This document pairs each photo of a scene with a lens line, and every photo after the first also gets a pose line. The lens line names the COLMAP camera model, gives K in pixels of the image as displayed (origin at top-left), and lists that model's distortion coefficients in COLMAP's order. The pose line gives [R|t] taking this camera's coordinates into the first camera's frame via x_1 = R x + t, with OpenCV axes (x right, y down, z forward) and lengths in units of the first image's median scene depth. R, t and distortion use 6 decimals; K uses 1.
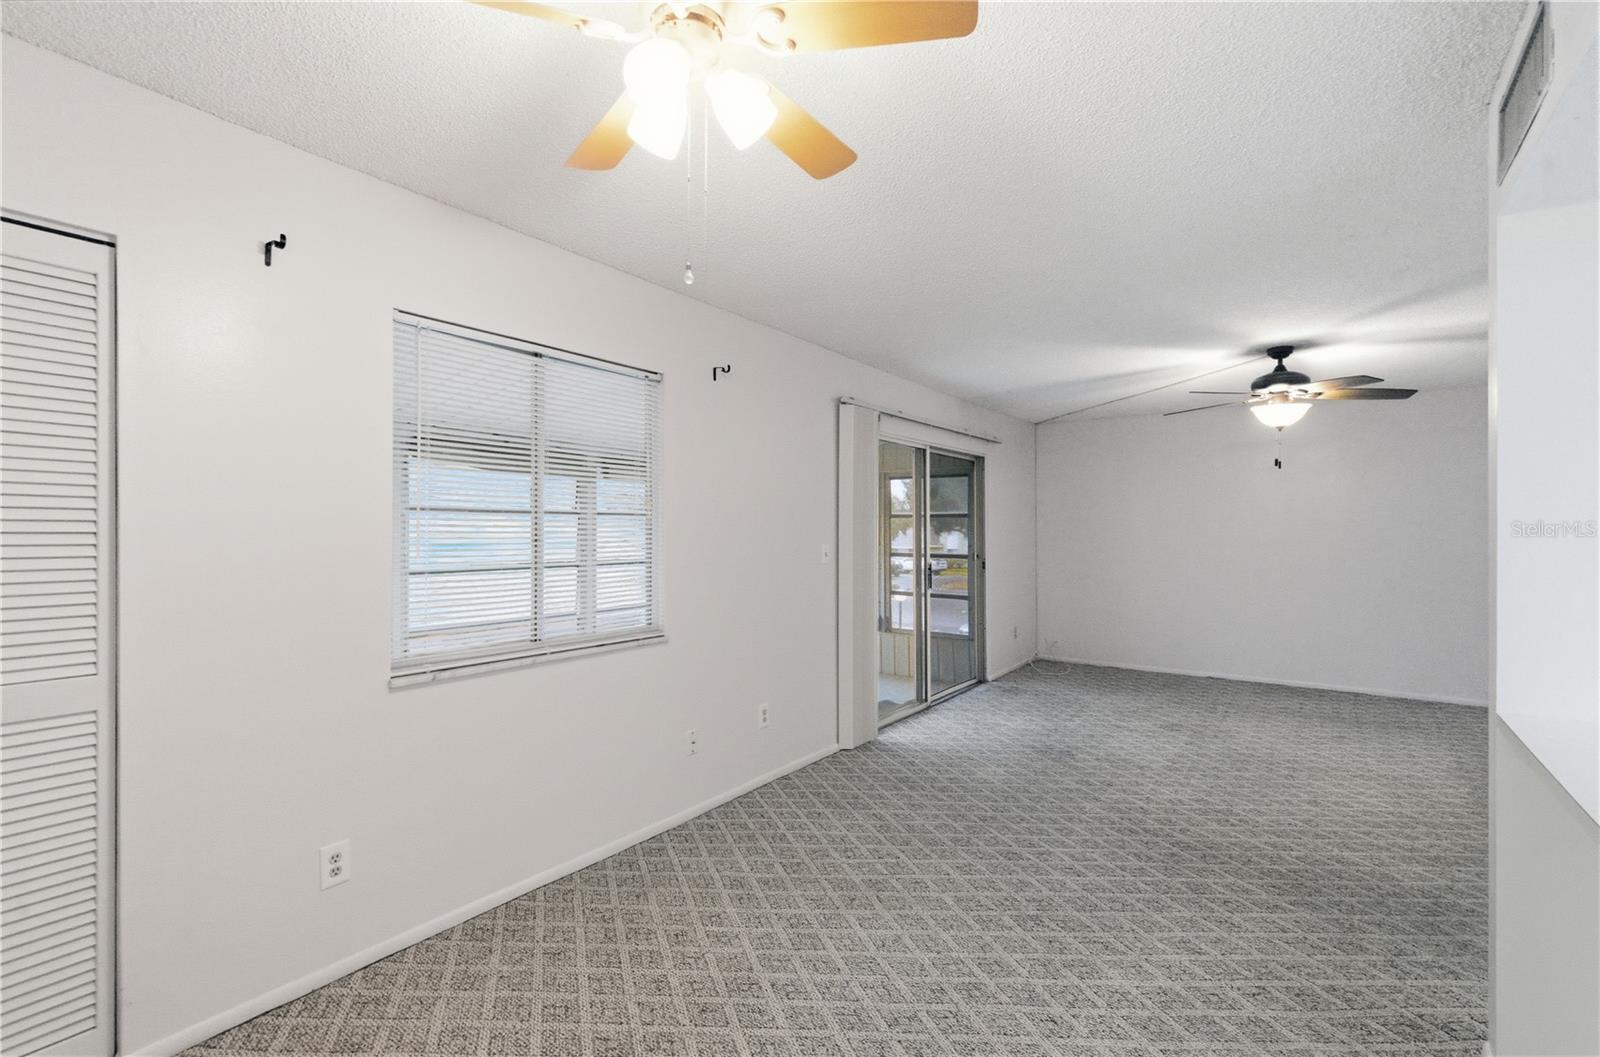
lens RADIAL K [[727.1, 0, 802.8], [0, 727.1, 531.3], [0, 0, 1]] dist [-0.001743, -0.000340]
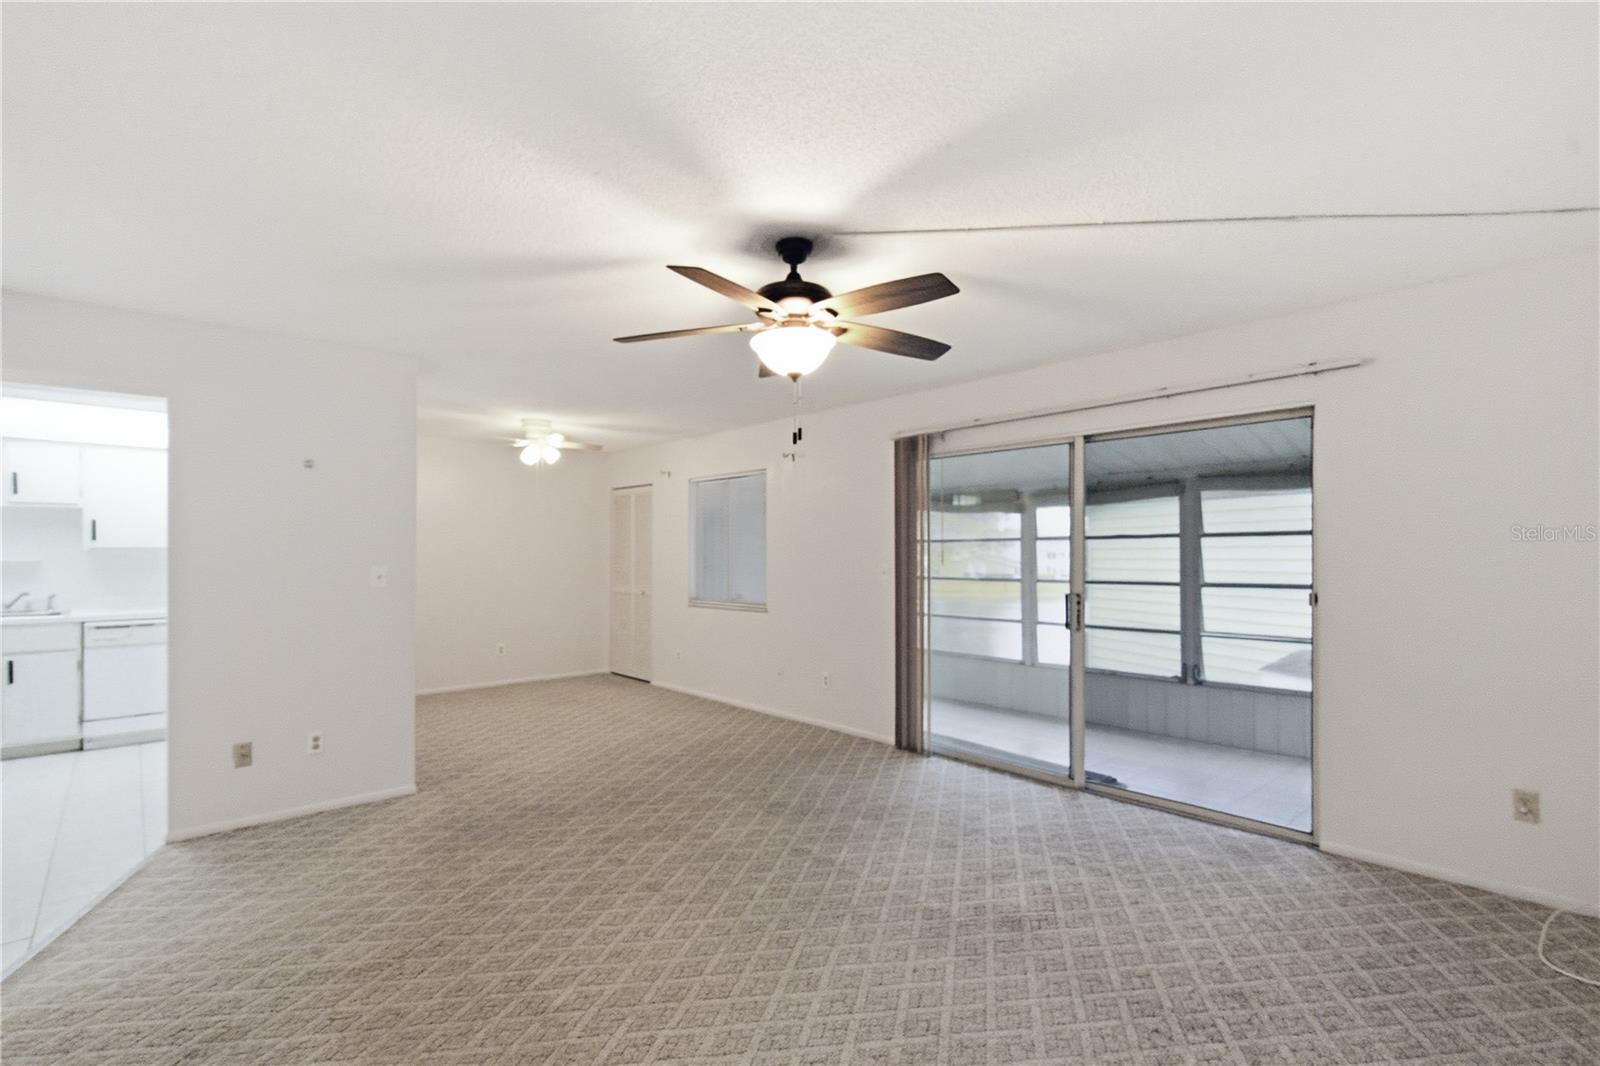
lens RADIAL K [[741.6, 0, 796.3], [0, 741.6, 543.2], [0, 0, 1]] dist [-0.000326, -0.000184]
pose [[-0.219226, -0.018604, -0.975497, 1.255125], [-0.000069, 0.999818, -0.019052, 0.008142], [0.975674, -0.004109, -0.219187, 1.136885]]
